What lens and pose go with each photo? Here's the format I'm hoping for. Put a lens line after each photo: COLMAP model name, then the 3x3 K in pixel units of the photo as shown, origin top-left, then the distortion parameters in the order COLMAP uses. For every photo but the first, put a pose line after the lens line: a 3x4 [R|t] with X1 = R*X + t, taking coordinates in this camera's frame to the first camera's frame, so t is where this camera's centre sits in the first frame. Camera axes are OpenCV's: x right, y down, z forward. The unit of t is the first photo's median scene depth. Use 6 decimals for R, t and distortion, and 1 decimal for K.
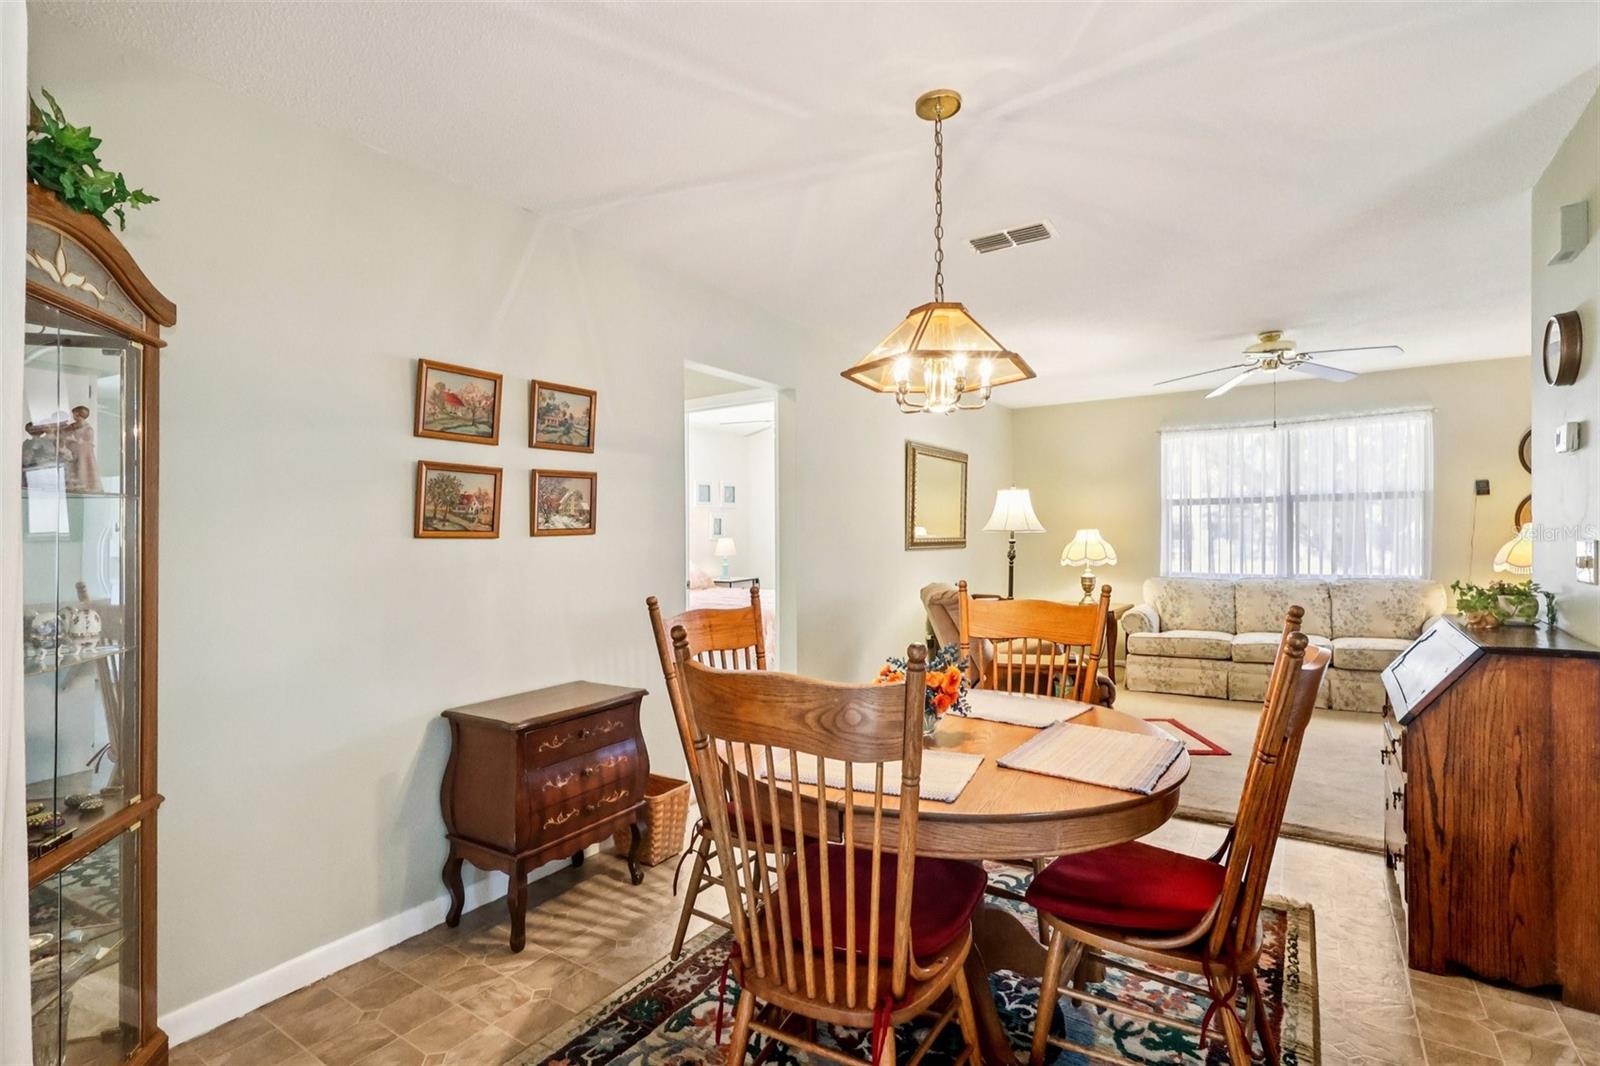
lens RADIAL K [[742.3, 0, 807.1], [0, 742.3, 544.8], [0, 0, 1]] dist [-0.000191, 0.000154]
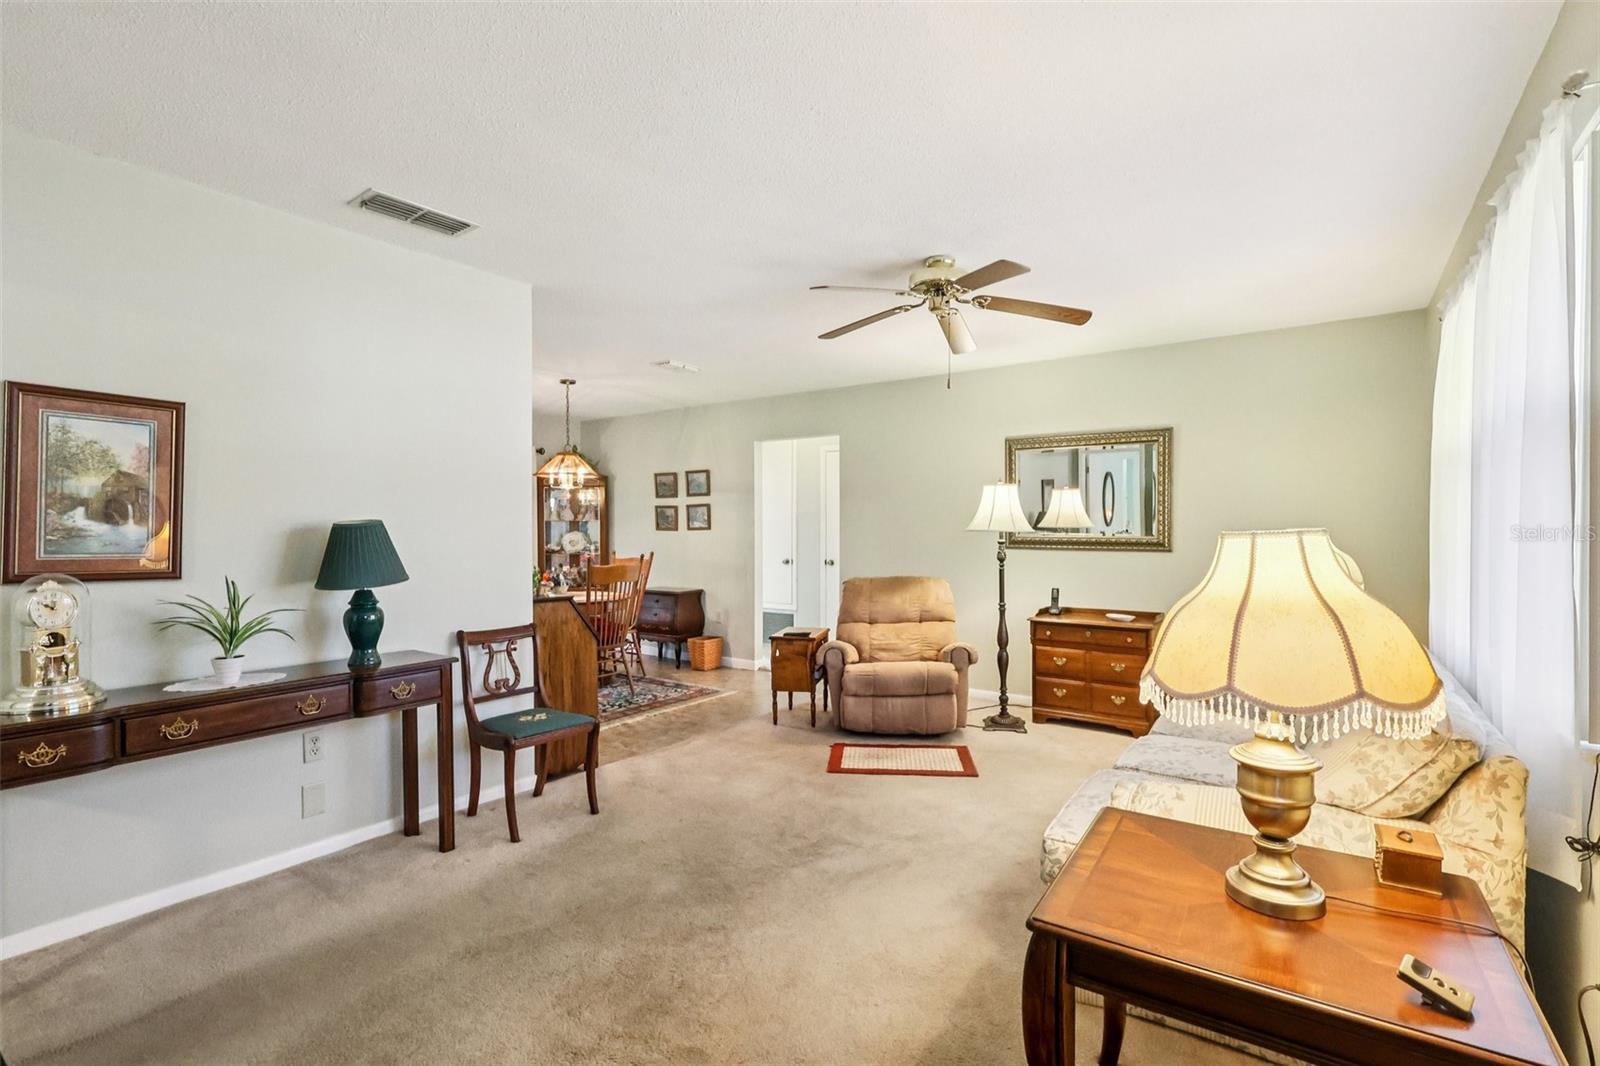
lens RADIAL K [[742.3, 0, 807.1], [0, 742.3, 544.8], [0, 0, 1]] dist [-0.000191, 0.000154]
pose [[-0.020564, 0.028821, -0.999373, 1.283029], [-0.017574, 0.999420, 0.029184, -0.024827], [0.999634, 0.018163, -0.020046, 0.838035]]
